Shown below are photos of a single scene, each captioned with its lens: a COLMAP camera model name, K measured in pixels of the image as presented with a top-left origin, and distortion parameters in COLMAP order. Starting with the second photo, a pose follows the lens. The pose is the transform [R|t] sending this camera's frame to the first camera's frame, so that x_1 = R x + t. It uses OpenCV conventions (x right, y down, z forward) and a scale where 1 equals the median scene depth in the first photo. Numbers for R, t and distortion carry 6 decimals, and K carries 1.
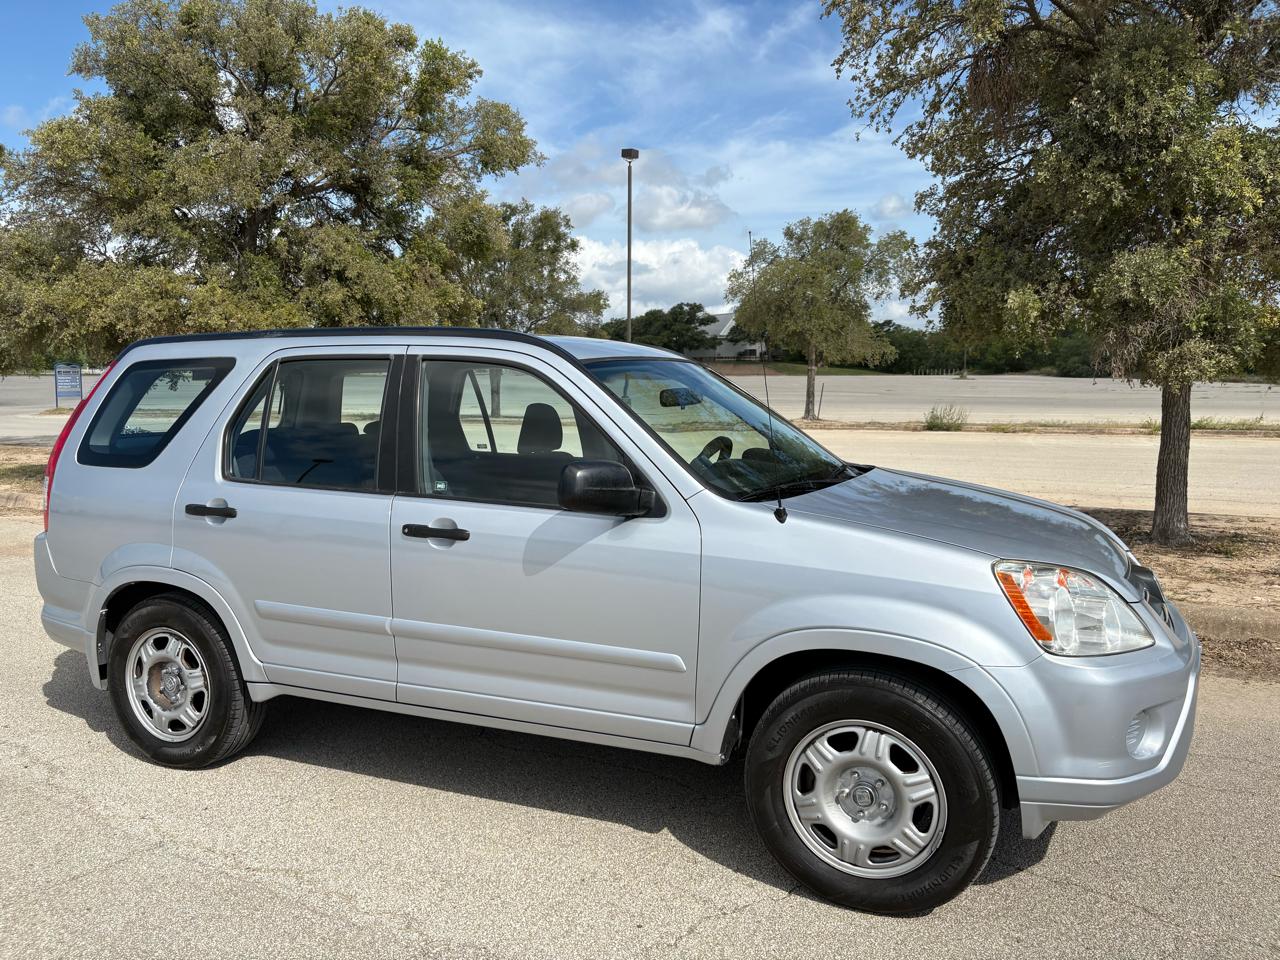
lens RADIAL K [[963.0, 0, 631.3], [0, 963.0, 482.2], [0, 0, 1]] dist [0.041230, -0.049828]
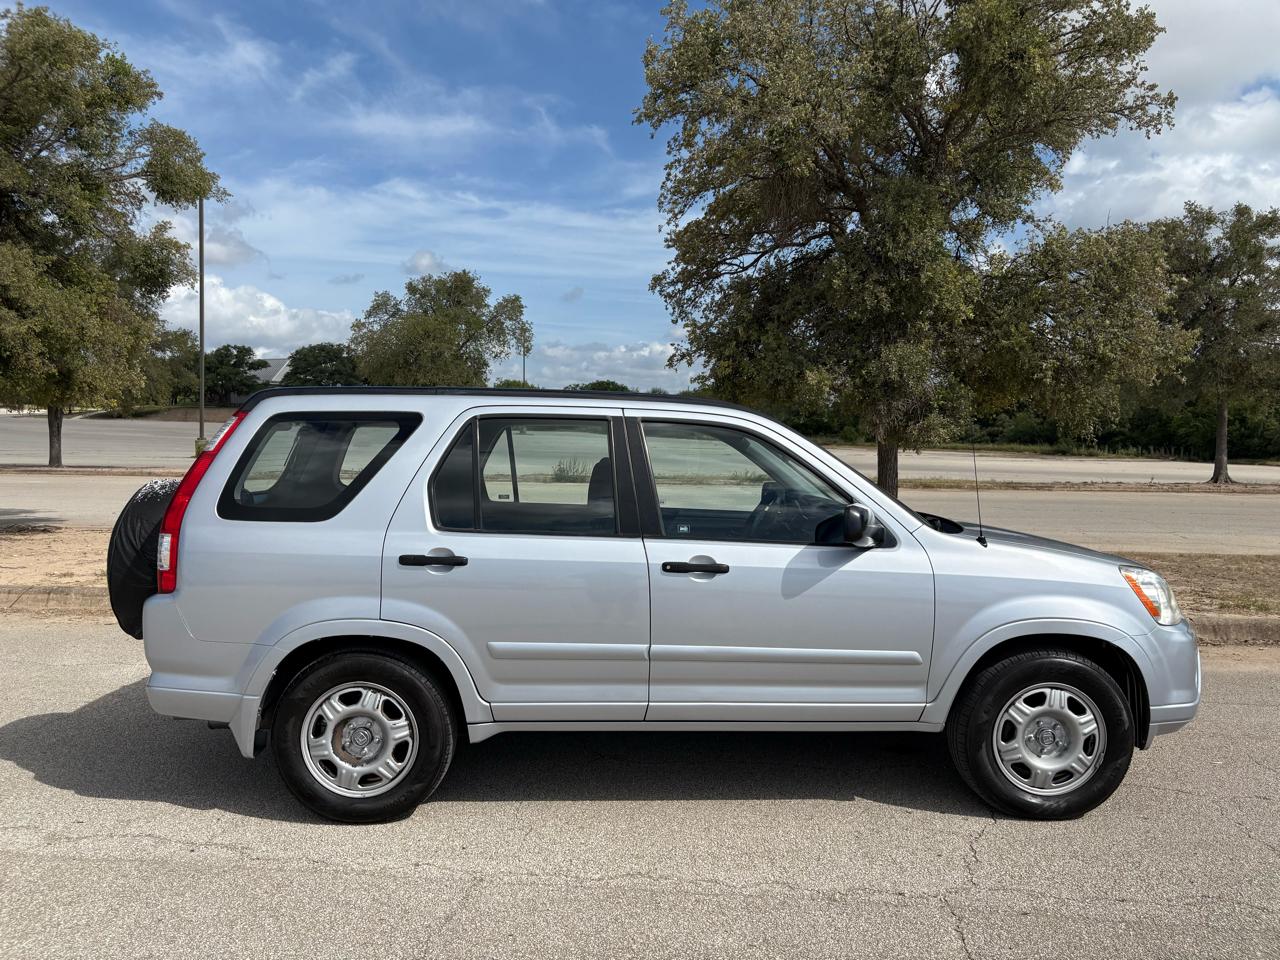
lens RADIAL K [[963.0, 0, 633.5], [0, 963.0, 481.7], [0, 0, 1]] dist [0.041230, -0.049828]
pose [[0.899481, -0.003267, 0.436949, -0.602125], [0.026661, 0.998519, -0.047418, 0.000104], [-0.436147, 0.054301, 0.898236, -0.022619]]
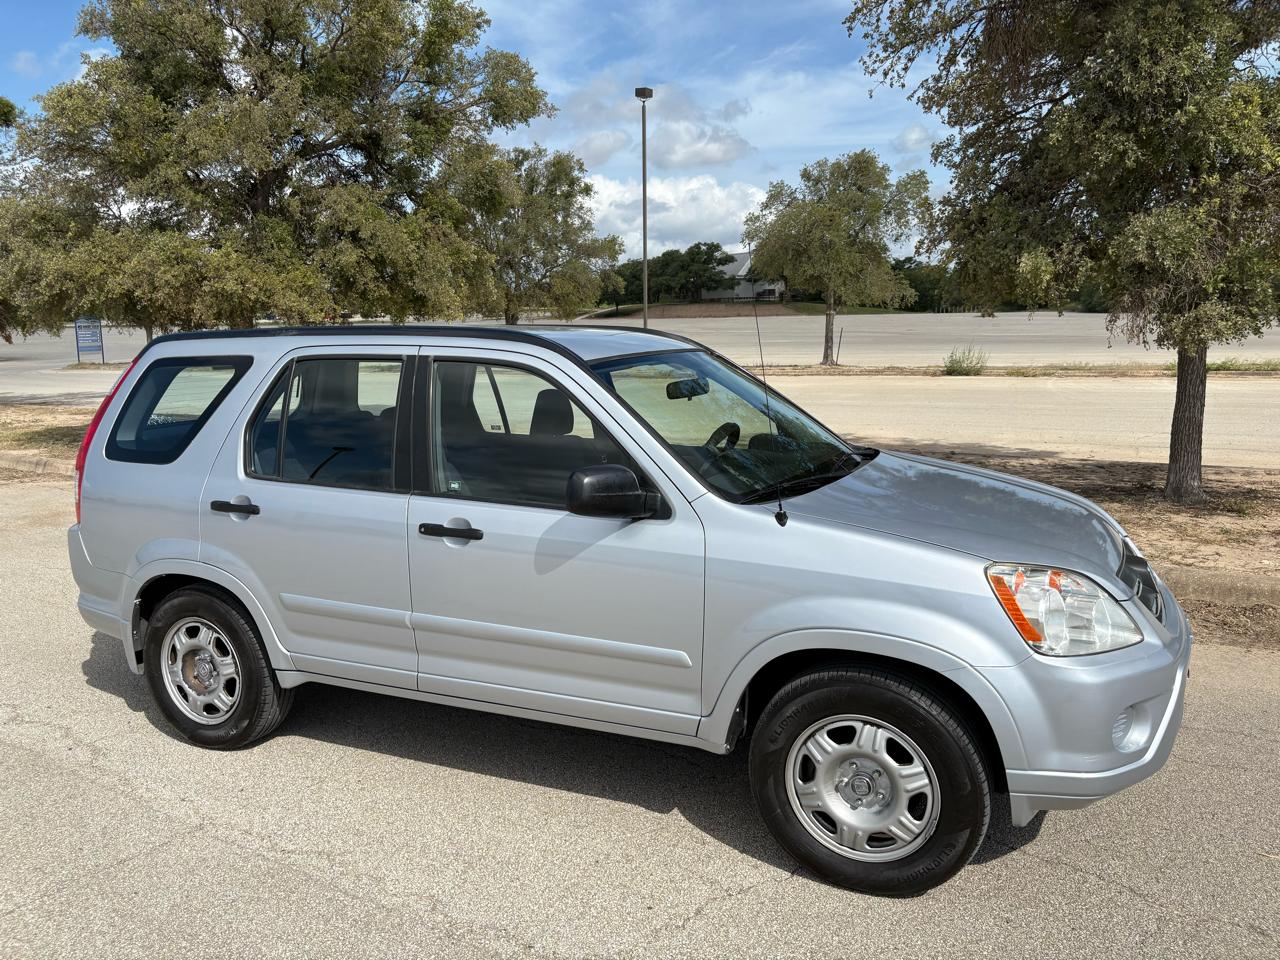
lens RADIAL K [[963.0, 0, 631.1], [0, 963.0, 480.9], [0, 0, 1]] dist [0.041230, -0.049828]
pose [[0.999700, -0.013453, -0.020484, 0.010240], [0.014601, 0.998267, 0.057000, -0.045083], [0.019682, -0.057282, 0.998164, -0.022703]]
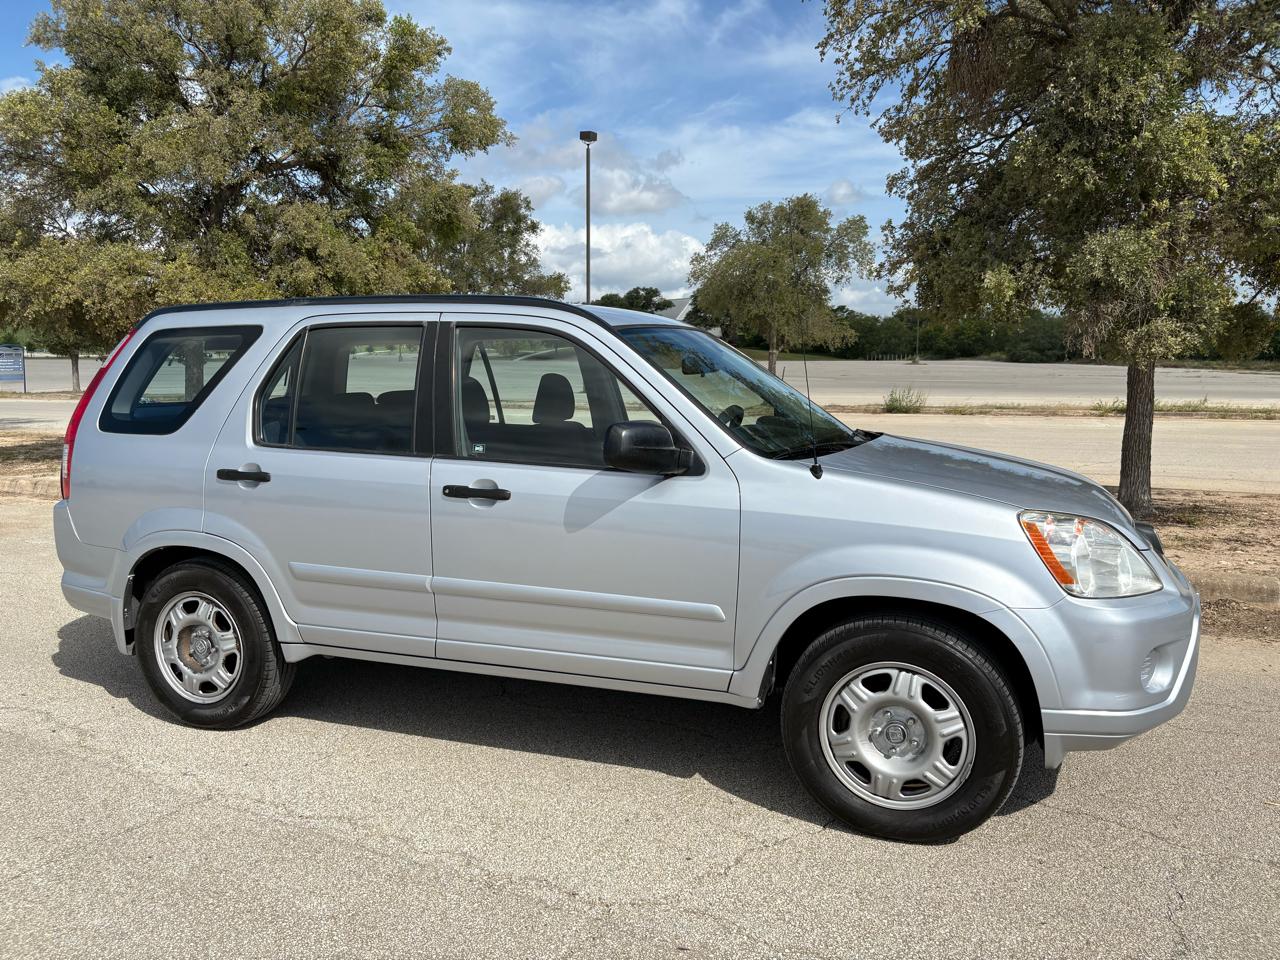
lens RADIAL K [[963.0, 0, 633.8], [0, 963.0, 481.9], [0, 0, 1]] dist [0.041230, -0.049828]
pose [[0.998831, -0.003963, 0.048179, -0.064188], [0.003228, 0.999877, 0.015318, 0.019210], [-0.048234, -0.015145, 0.998721, -0.030785]]
